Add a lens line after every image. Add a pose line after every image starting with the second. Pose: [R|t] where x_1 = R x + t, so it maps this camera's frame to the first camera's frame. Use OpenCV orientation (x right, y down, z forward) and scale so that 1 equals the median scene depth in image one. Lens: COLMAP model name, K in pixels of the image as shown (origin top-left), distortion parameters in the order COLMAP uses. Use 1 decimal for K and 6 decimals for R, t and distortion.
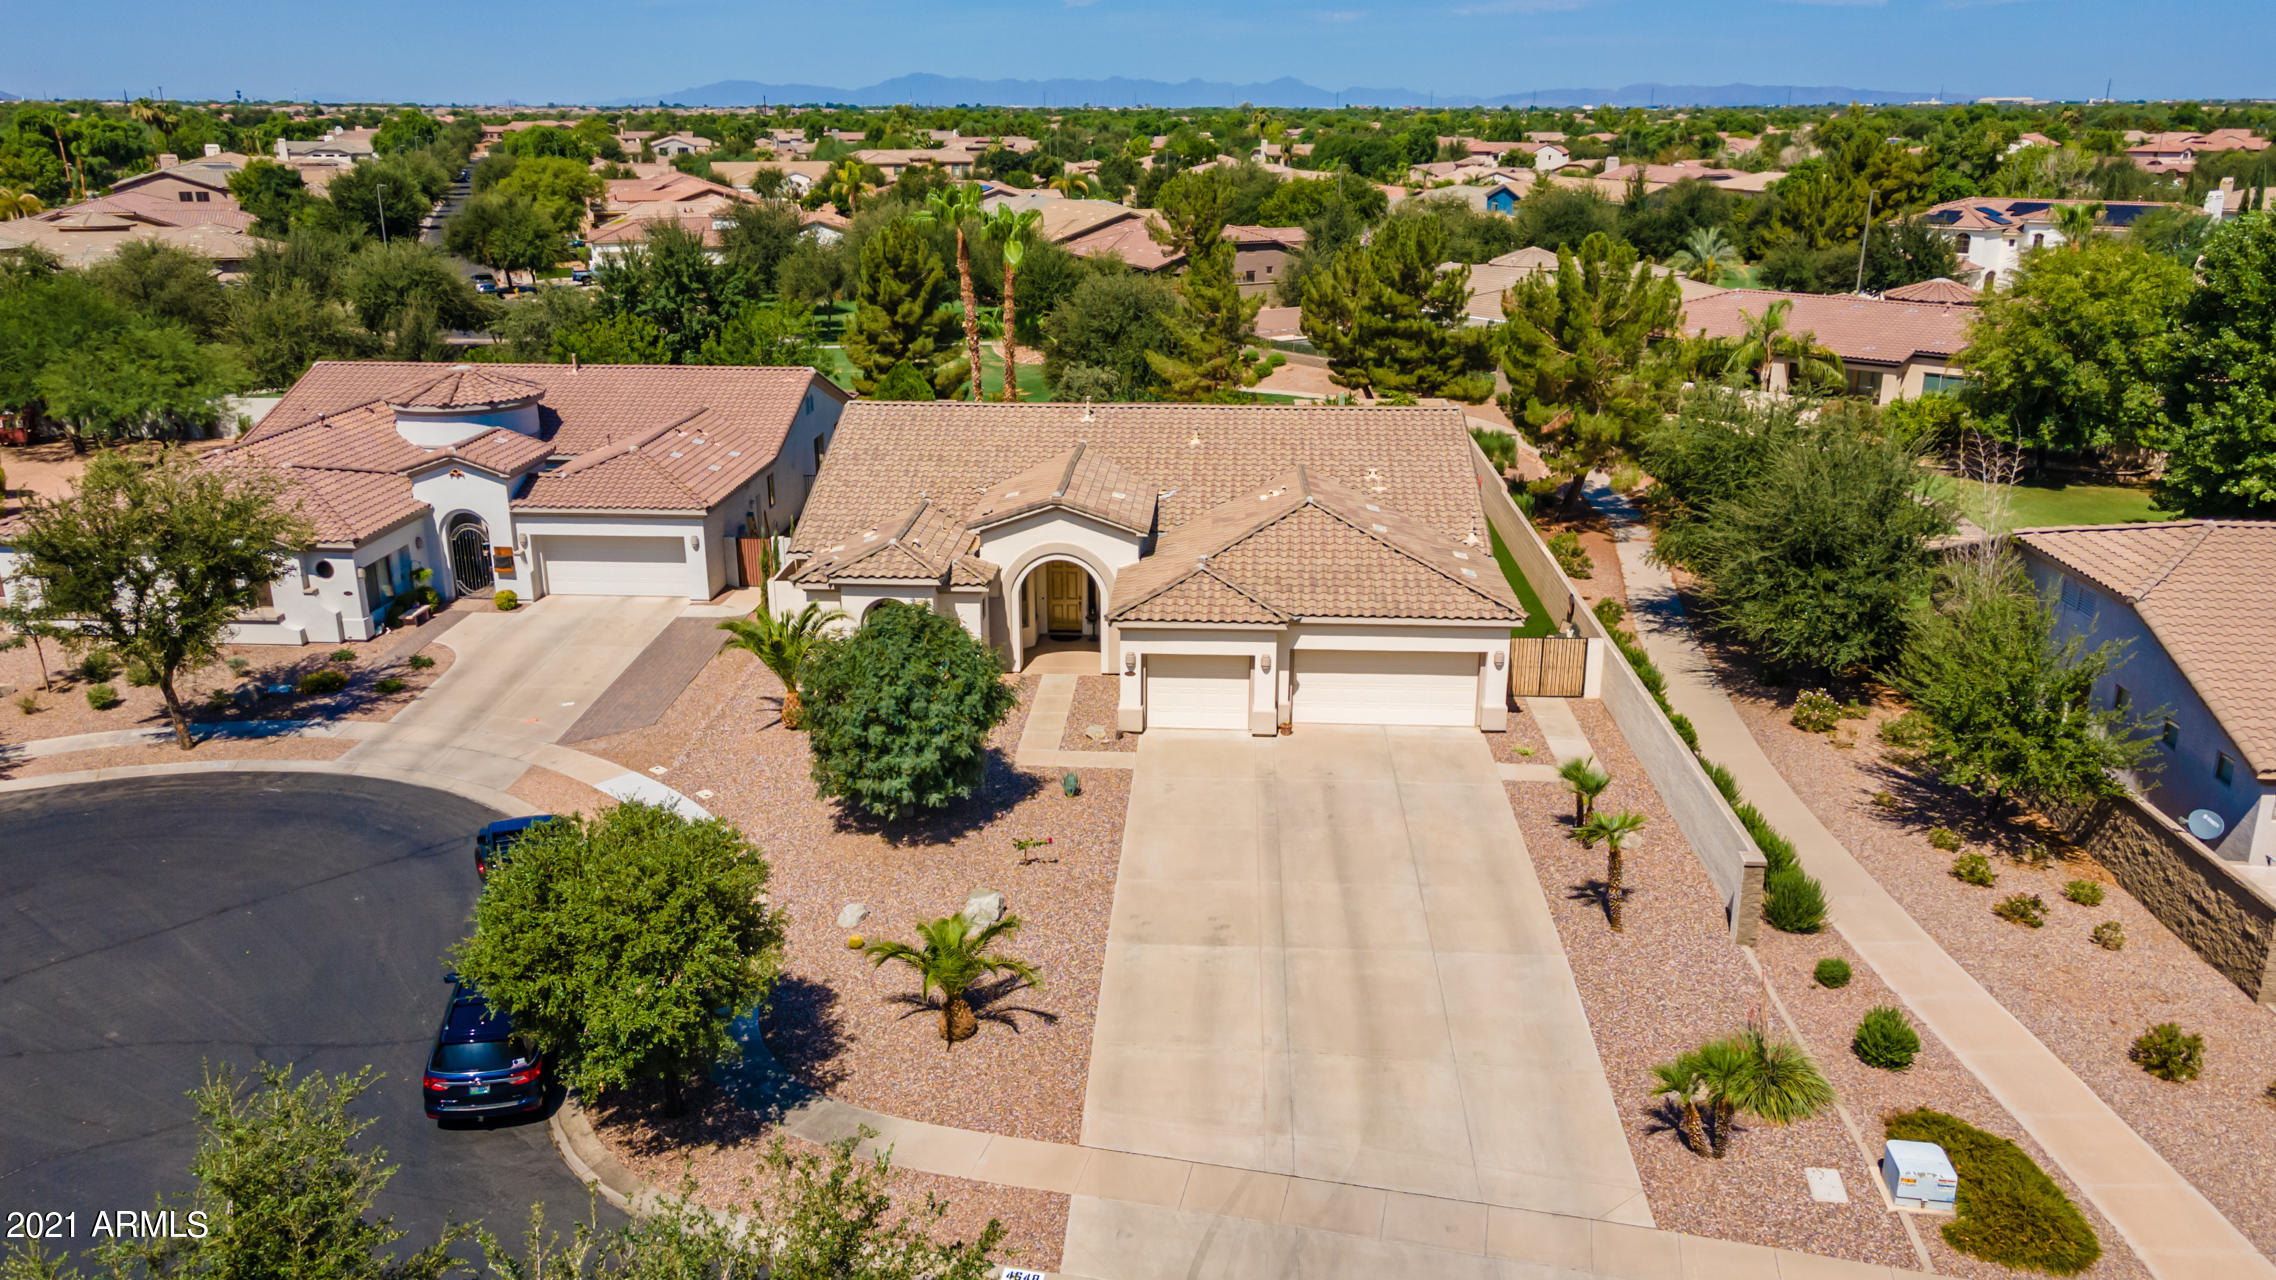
lens RADIAL K [[1688.4, 0, 1143.1], [0, 1688.4, 644.3], [0, 0, 1]] dist [0.010555, 0.049939]
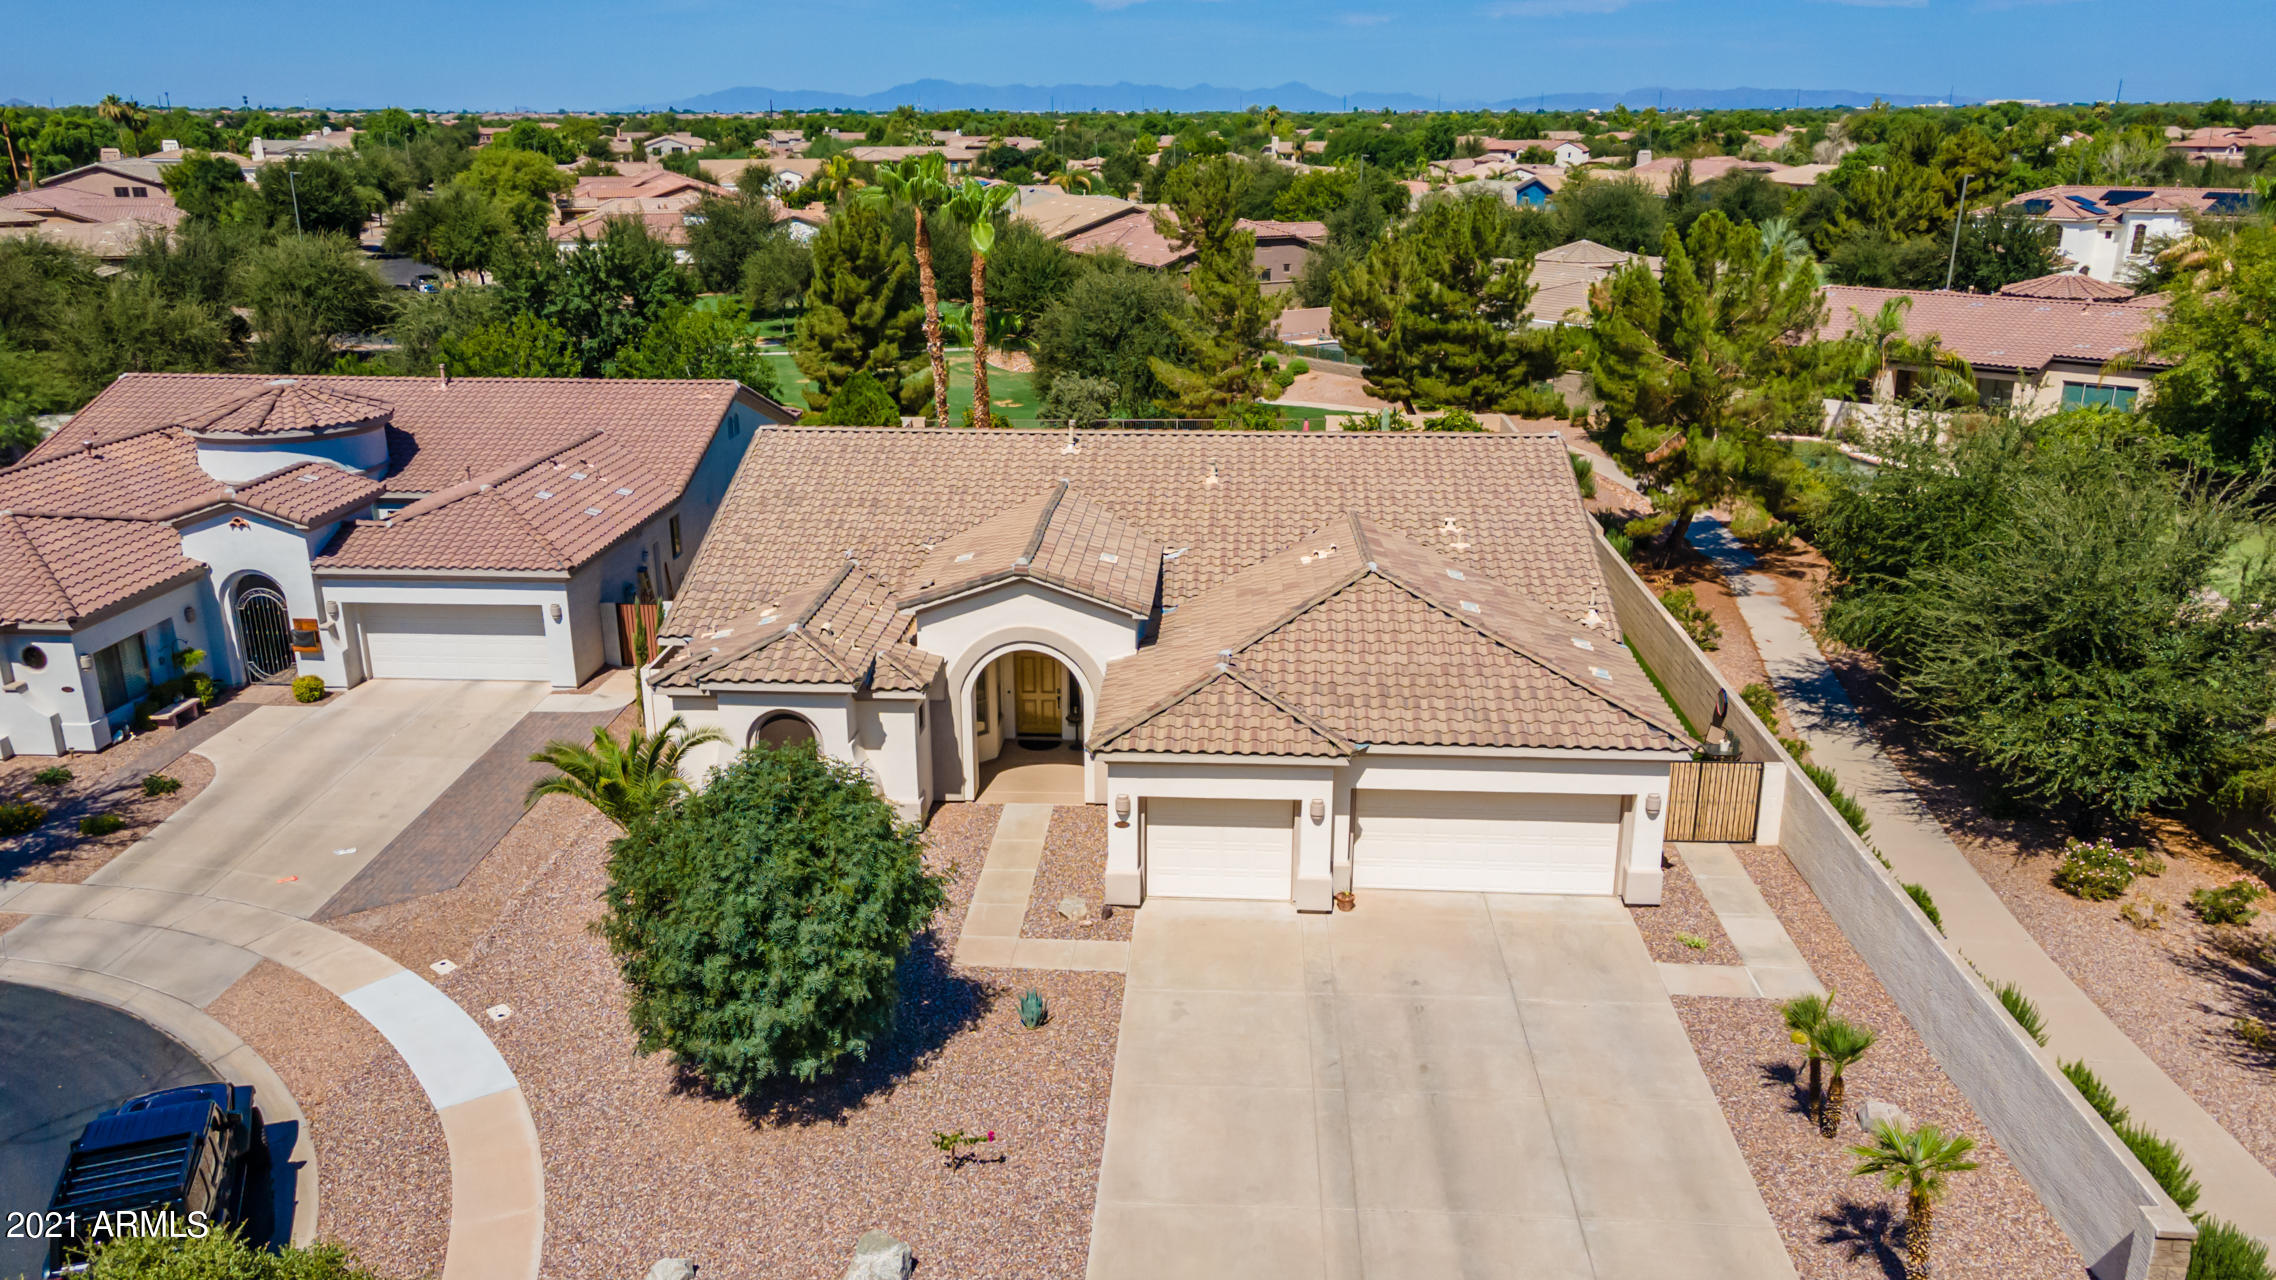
lens RADIAL K [[1688.4, 0, 1143.2], [0, 1688.4, 636.9], [0, 0, 1]] dist [0.010555, 0.049939]
pose [[0.999988, -0.001105, -0.004867, 0.003580], [0.001074, 0.999979, -0.006410, -0.043955], [0.004874, 0.006405, 0.999968, 0.237483]]
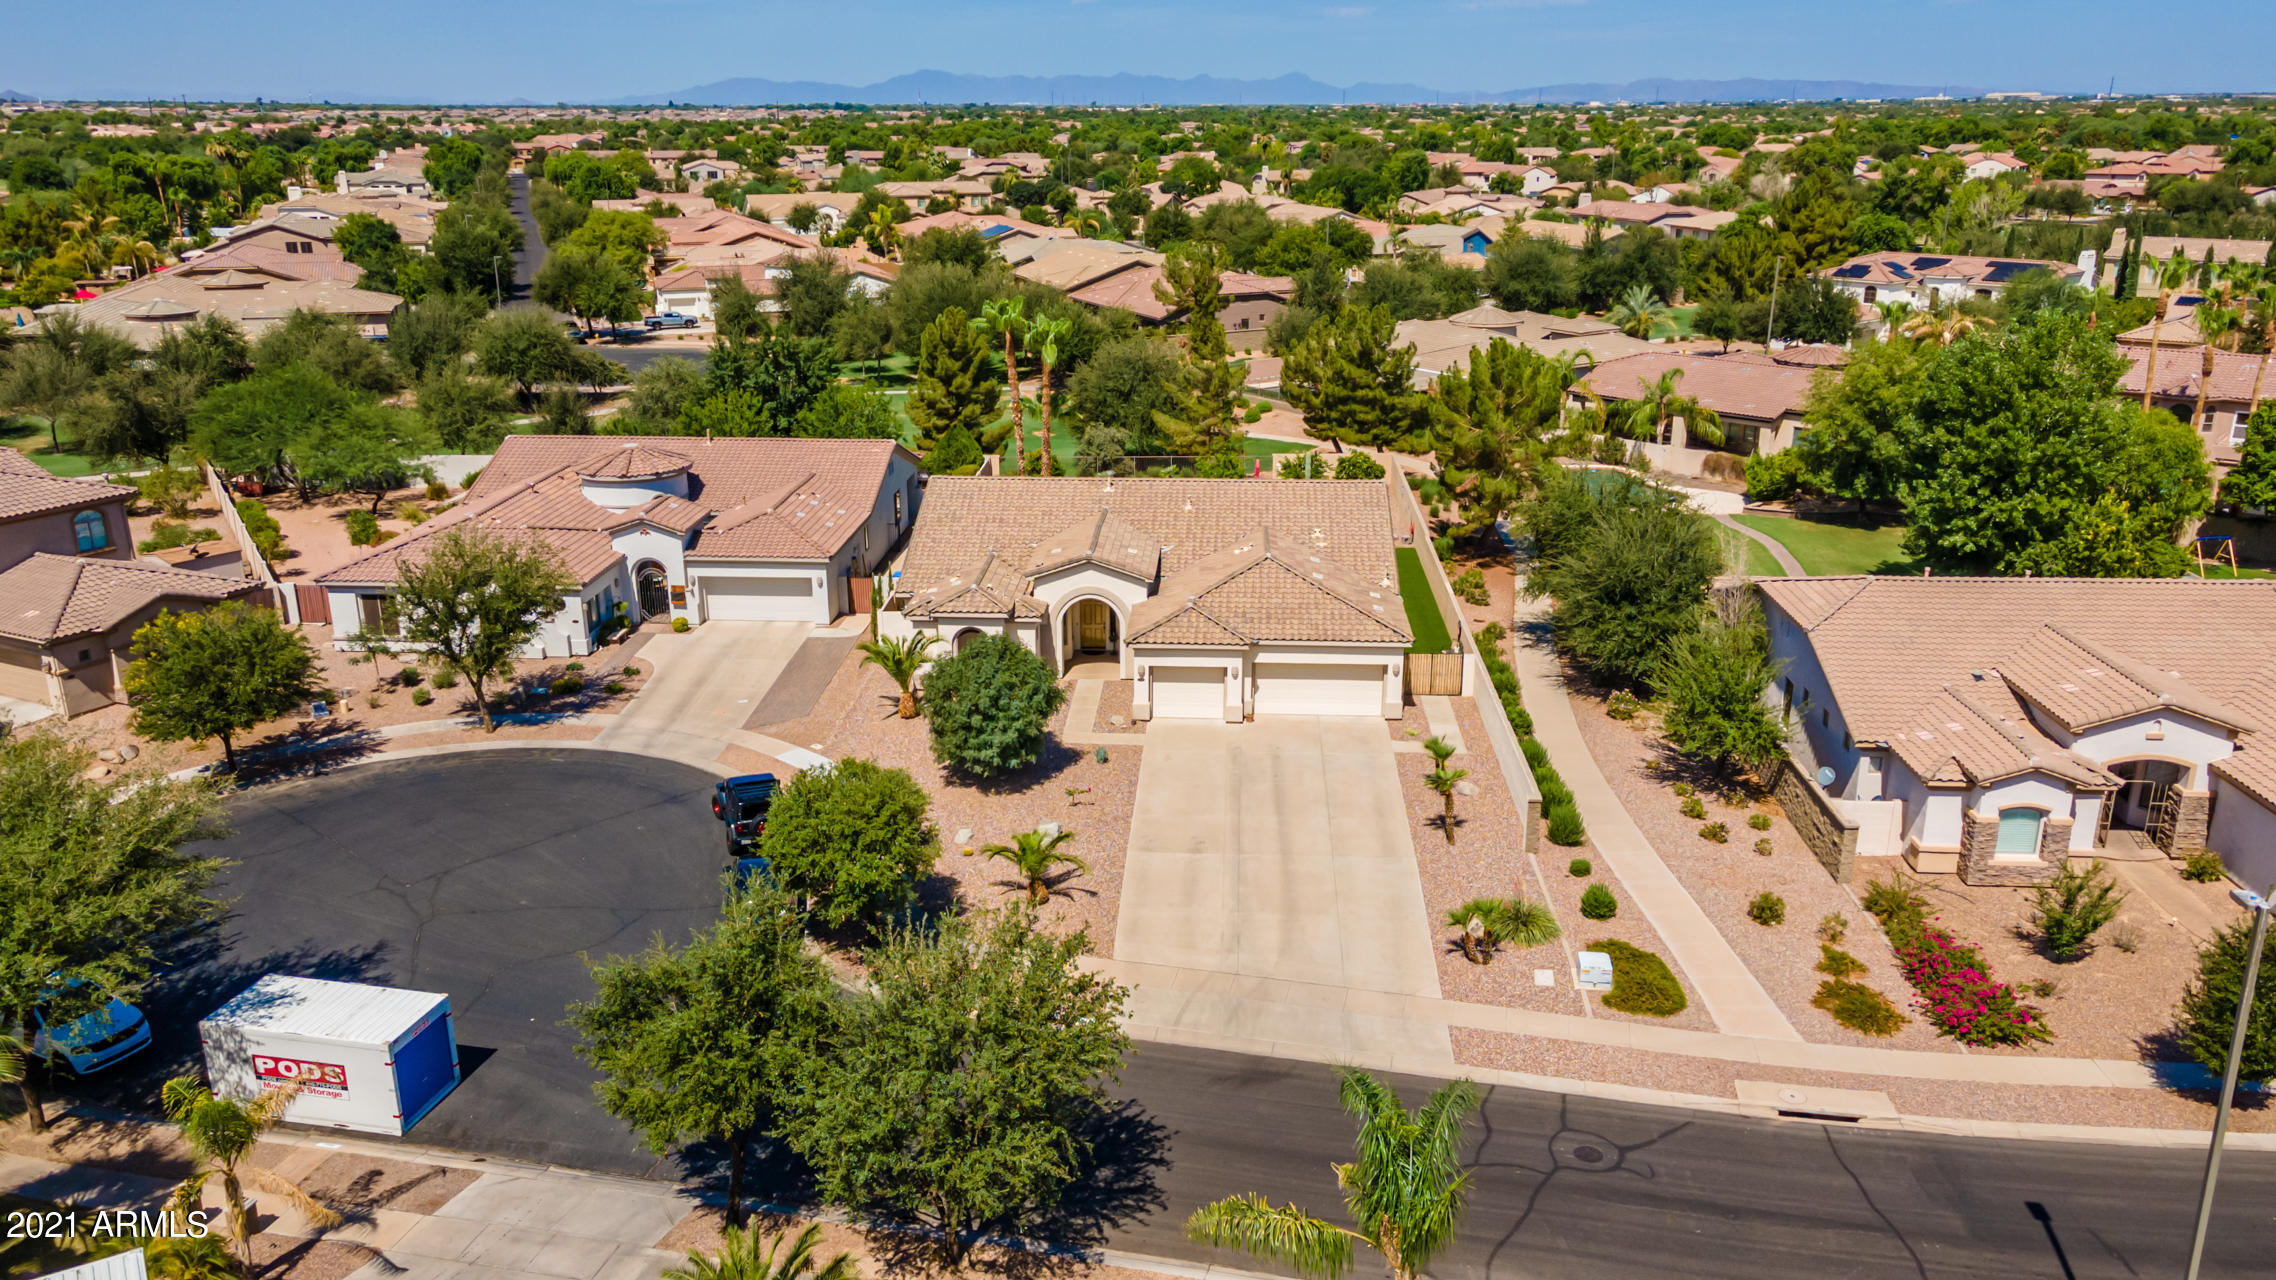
lens RADIAL K [[1688.4, 0, 1143.7], [0, 1688.4, 625.9], [0, 0, 1]] dist [0.010555, 0.049939]
pose [[0.999989, -0.001510, -0.004507, 0.000834], [0.001469, 0.999959, -0.008969, -0.012430], [0.004520, 0.008962, 0.999950, -0.351397]]
